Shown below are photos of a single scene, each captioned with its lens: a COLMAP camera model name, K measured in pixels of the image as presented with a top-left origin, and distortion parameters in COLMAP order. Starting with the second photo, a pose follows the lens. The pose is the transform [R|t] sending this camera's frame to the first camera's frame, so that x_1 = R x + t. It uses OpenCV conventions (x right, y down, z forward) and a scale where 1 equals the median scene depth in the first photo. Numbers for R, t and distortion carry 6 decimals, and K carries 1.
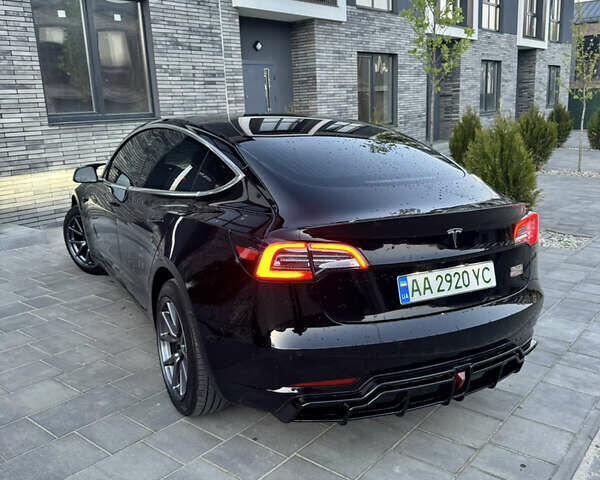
lens RADIAL K [[558.9, 0, 293.5], [0, 558.9, 241.7], [0, 0, 1]] dist [0.094174, -0.163551]
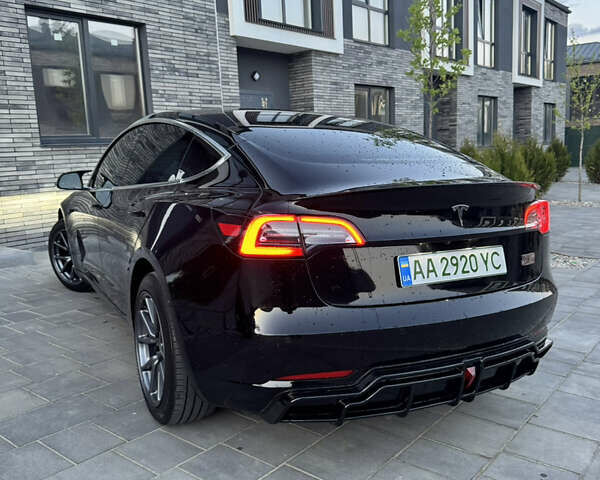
lens RADIAL K [[558.9, 0, 293.5], [0, 558.9, 241.7], [0, 0, 1]] dist [0.094174, -0.163551]
pose [[0.999998, 0.001120, 0.001387, 0.013411], [-0.001015, 0.997289, -0.073583, 0.081772], [-0.001466, 0.073582, 0.997288, 0.081096]]
